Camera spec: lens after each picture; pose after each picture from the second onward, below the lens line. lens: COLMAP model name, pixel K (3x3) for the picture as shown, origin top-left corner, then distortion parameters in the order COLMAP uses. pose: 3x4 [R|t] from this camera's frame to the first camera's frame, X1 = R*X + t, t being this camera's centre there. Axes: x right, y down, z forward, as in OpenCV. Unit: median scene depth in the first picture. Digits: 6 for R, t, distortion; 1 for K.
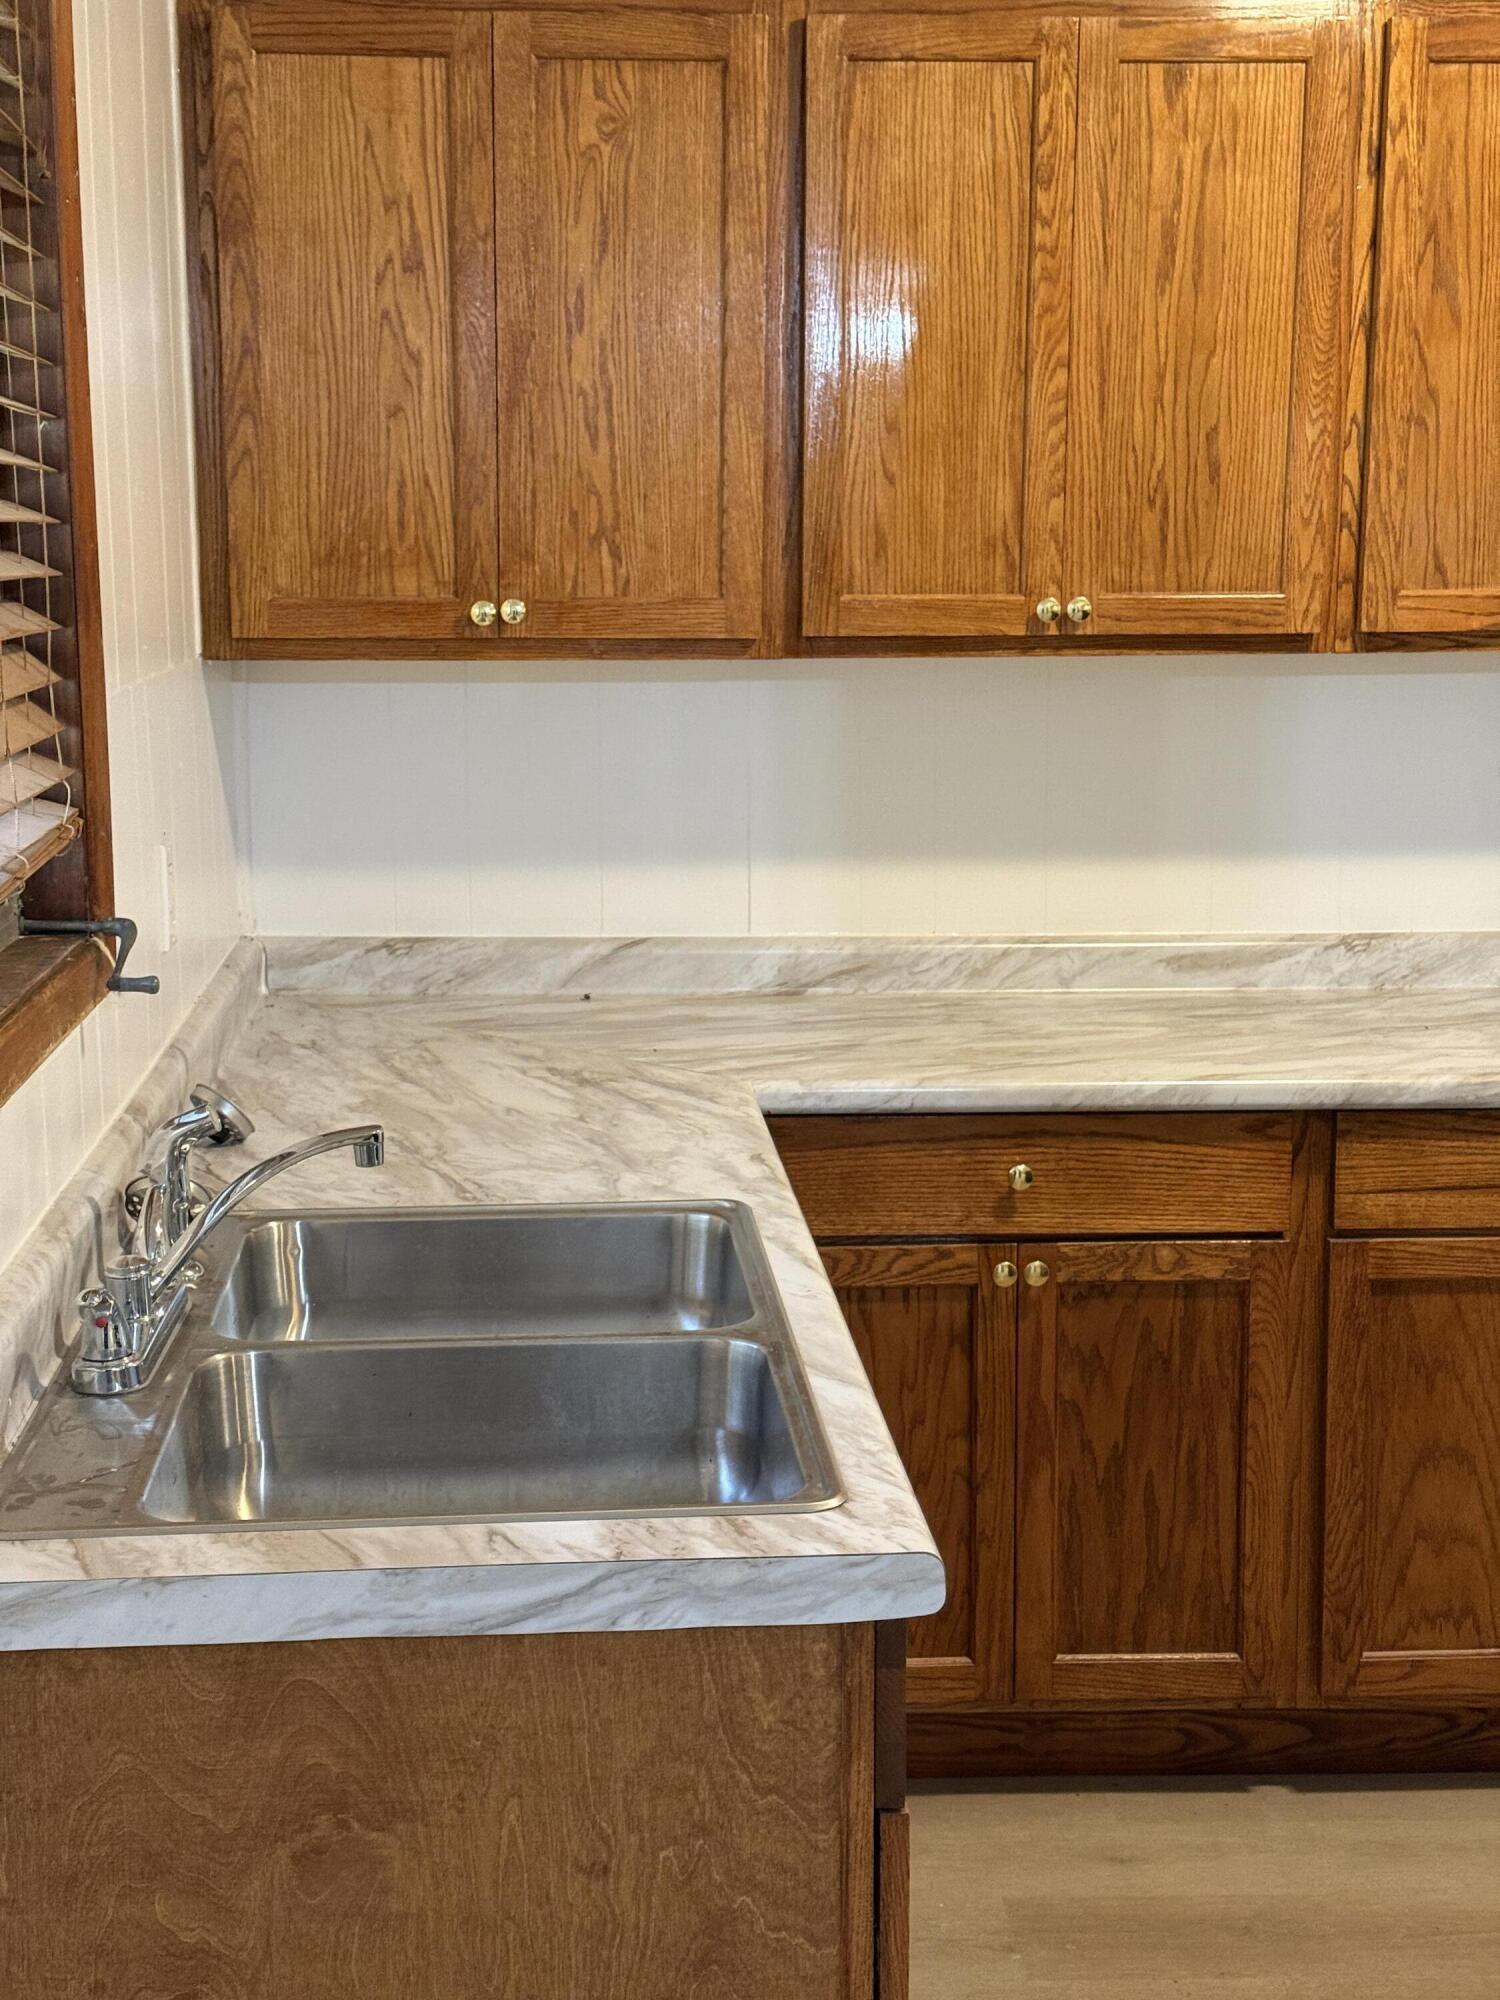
lens RADIAL K [[2789.6, 0, 748.7], [0, 2789.6, 1037.0], [0, 0, 1]] dist [0.135542, -0.134516]
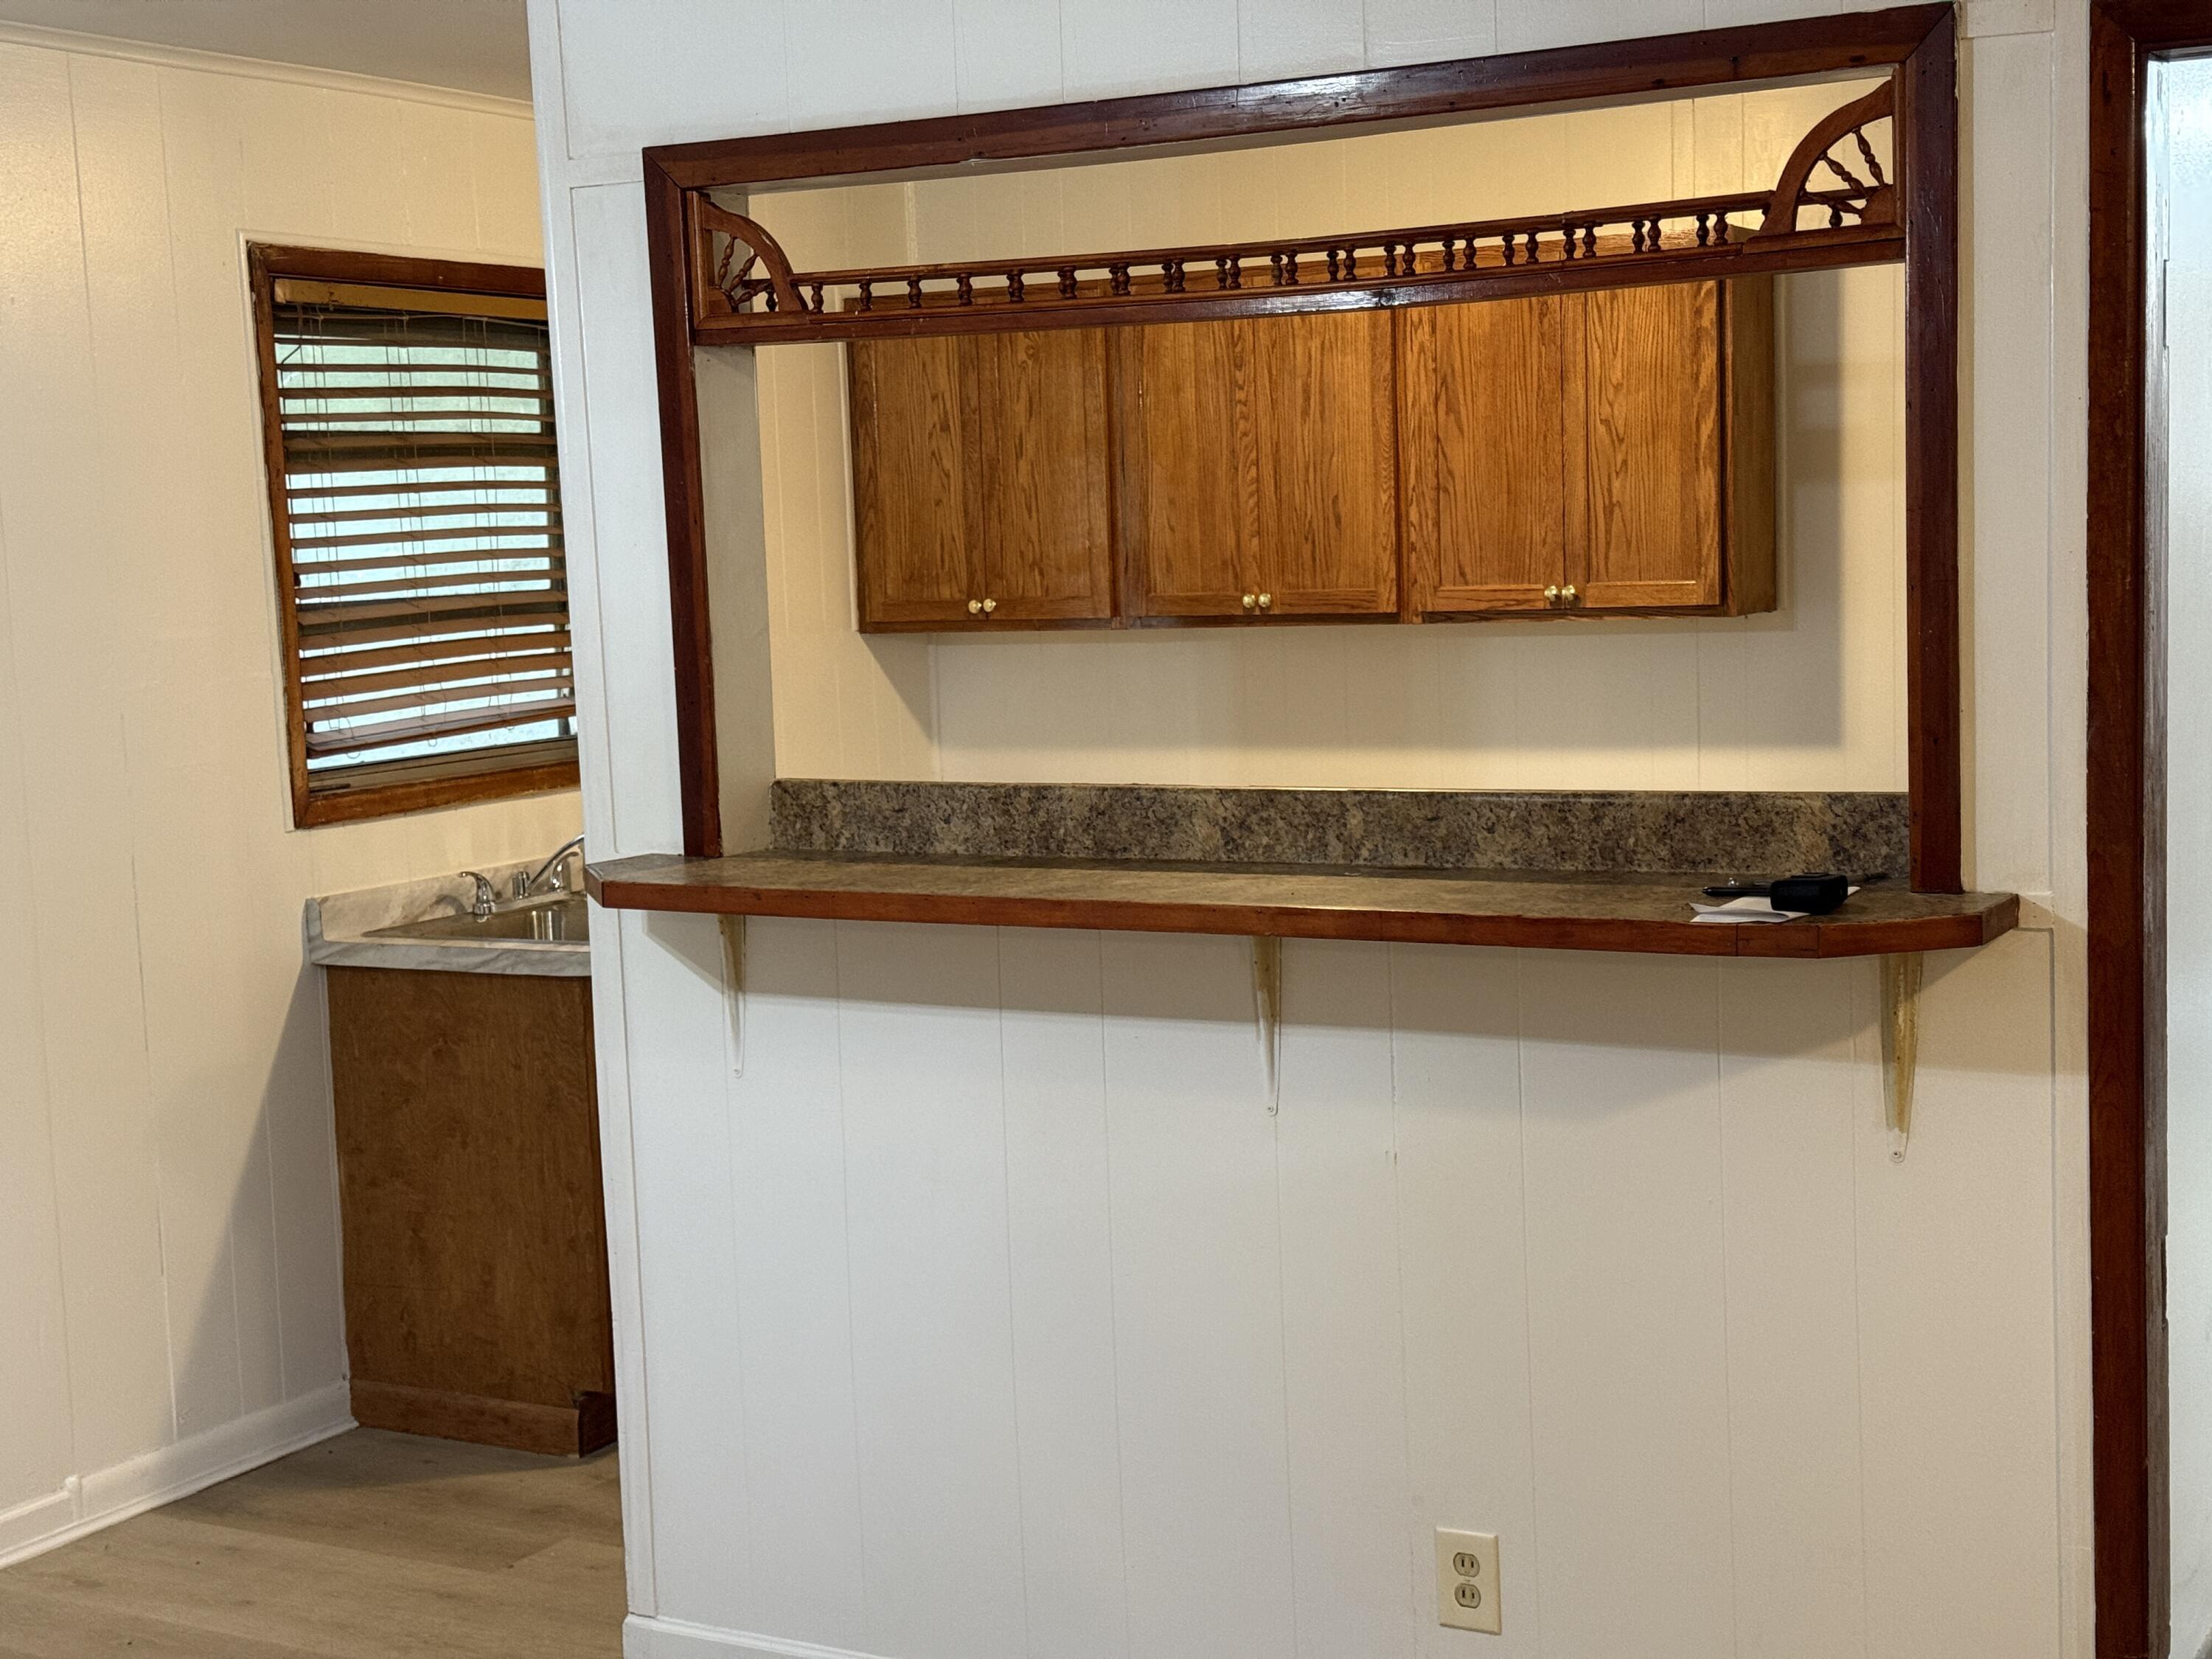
lens RADIAL K [[3085.2, 0, 1106.0], [0, 3085.2, 829.5], [0, 0, 1]] dist [0.135542, -0.134516]
pose [[0.843382, 0.025830, -0.536693, 1.085852], [-0.061394, 0.996935, -0.048496, 0.090986], [0.533795, 0.073850, 0.842383, -0.675074]]
